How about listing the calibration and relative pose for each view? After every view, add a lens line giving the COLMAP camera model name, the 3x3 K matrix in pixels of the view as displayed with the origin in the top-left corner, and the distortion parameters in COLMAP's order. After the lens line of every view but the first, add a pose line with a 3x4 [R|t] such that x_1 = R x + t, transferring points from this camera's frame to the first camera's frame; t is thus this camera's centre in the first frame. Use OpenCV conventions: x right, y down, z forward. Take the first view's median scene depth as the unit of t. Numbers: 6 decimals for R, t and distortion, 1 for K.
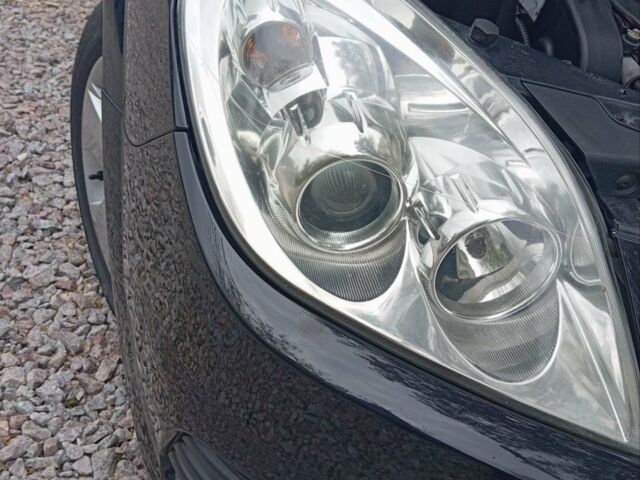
lens RADIAL K [[700.6, 0, 320.0], [0, 700.6, 240.0], [0, 0, 1]] dist [-0.019798, -0.005230]
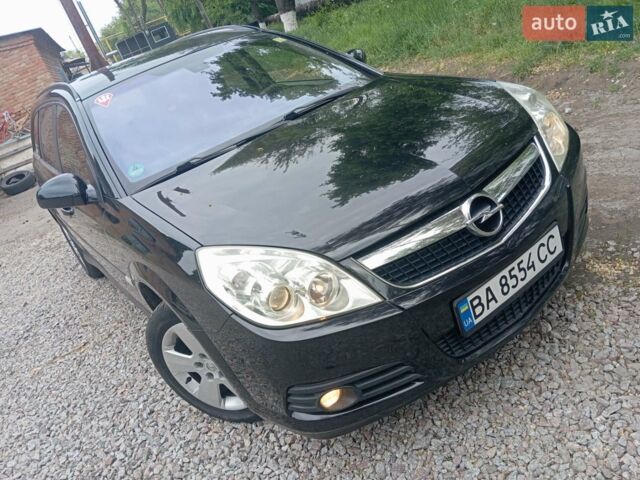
lens RADIAL K [[700.6, 0, 320.0], [0, 700.6, 240.0], [0, 0, 1]] dist [-0.019798, -0.005230]
pose [[0.769029, -0.615981, 0.170768, -0.118861], [0.638633, 0.751790, -0.164196, 0.221870], [-0.027241, 0.235330, 0.971534, -1.323325]]
